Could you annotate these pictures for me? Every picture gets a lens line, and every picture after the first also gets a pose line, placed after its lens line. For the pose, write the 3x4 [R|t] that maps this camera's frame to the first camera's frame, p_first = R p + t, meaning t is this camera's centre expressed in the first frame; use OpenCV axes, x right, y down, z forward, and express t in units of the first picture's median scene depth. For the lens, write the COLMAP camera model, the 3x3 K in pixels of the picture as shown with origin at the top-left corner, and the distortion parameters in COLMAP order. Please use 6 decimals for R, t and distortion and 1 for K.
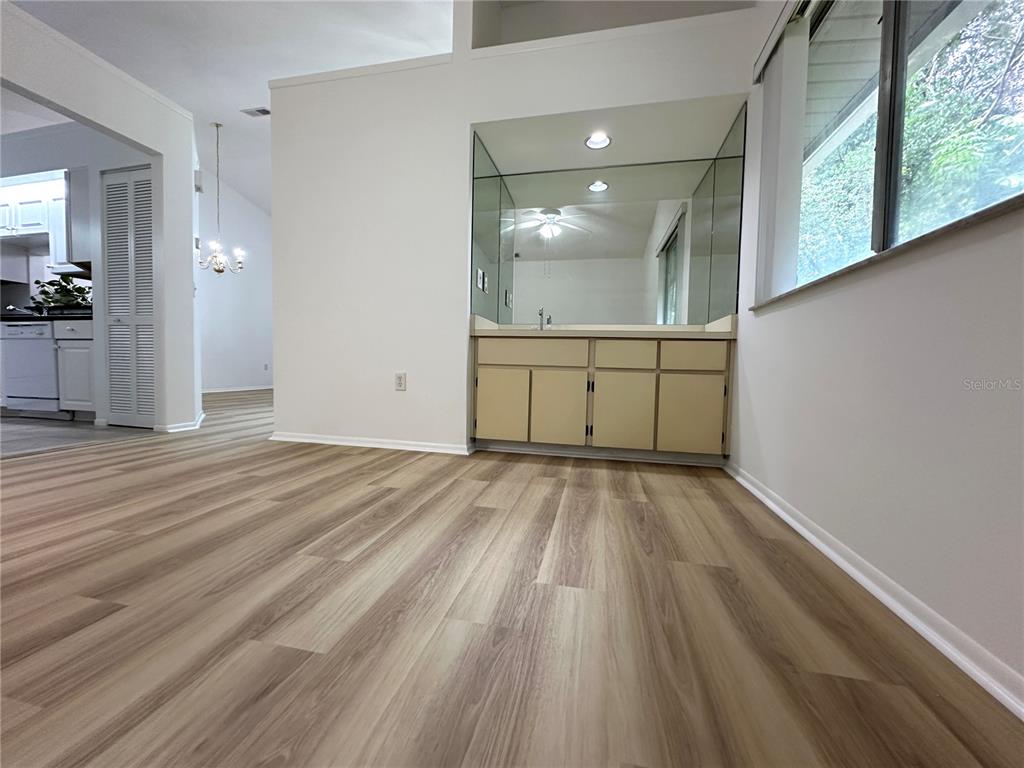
lens RADIAL K [[407.5, 0, 514.0], [0, 407.5, 381.5], [0, 0, 1]] dist [-0.003643, 0.000855]
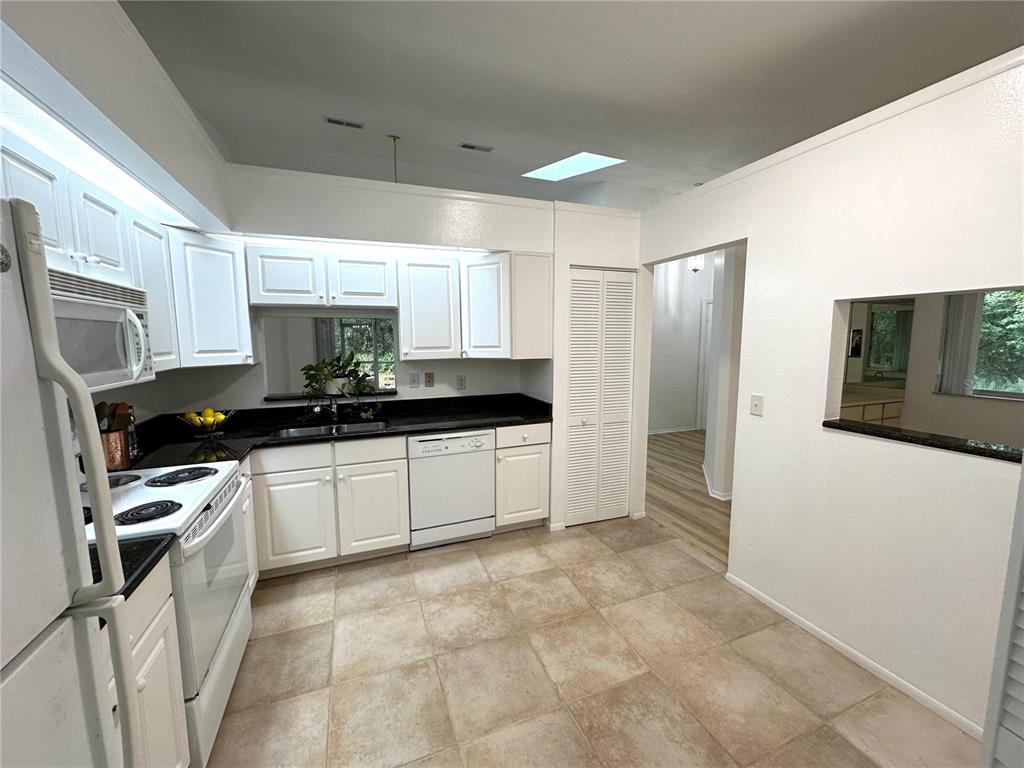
lens RADIAL K [[407.5, 0, 511.9], [0, 407.5, 384.0], [0, 0, 1]] dist [-0.003643, 0.000855]
pose [[0.824311, -0.085596, 0.559629, -2.911630], [0.043267, 0.995138, 0.088477, -0.583657], [-0.564482, -0.048719, 0.824007, 0.515366]]
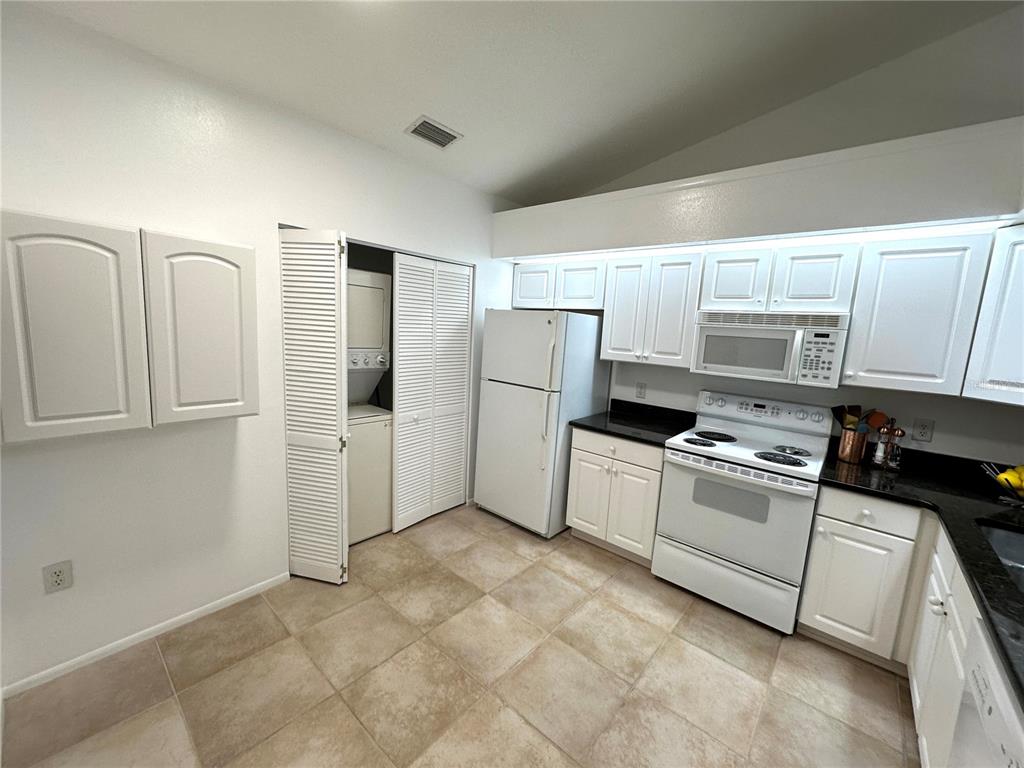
lens RADIAL K [[407.5, 0, 512.0], [0, 407.5, 383.9], [0, 0, 1]] dist [-0.003643, 0.000855]
pose [[-0.470181, 0.080634, -0.878879, -1.605464], [-0.099597, 0.984609, 0.143617, -0.632692], [0.876932, 0.155059, -0.454913, 1.534814]]
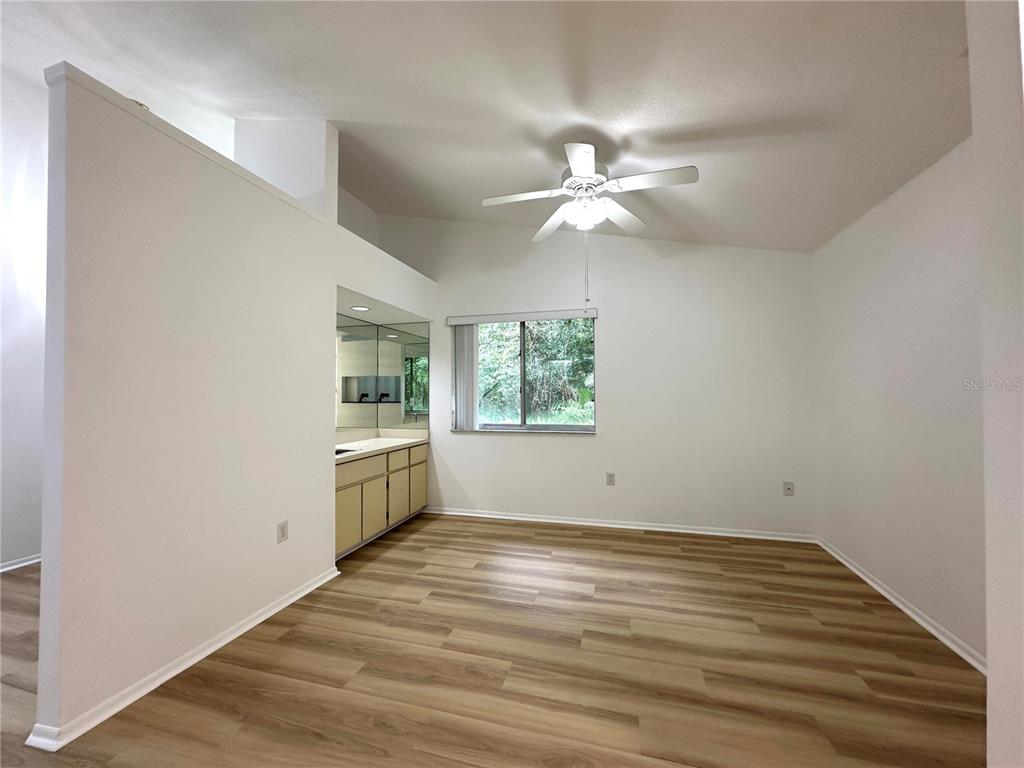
lens RADIAL K [[407.5, 0, 511.9], [0, 407.5, 383.6], [0, 0, 1]] dist [-0.003643, 0.000855]
pose [[0.055383, 0.004798, 0.998454, -1.679216], [0.048967, 0.998772, -0.007516, -0.429931], [-0.997264, 0.049307, 0.055080, 0.620442]]
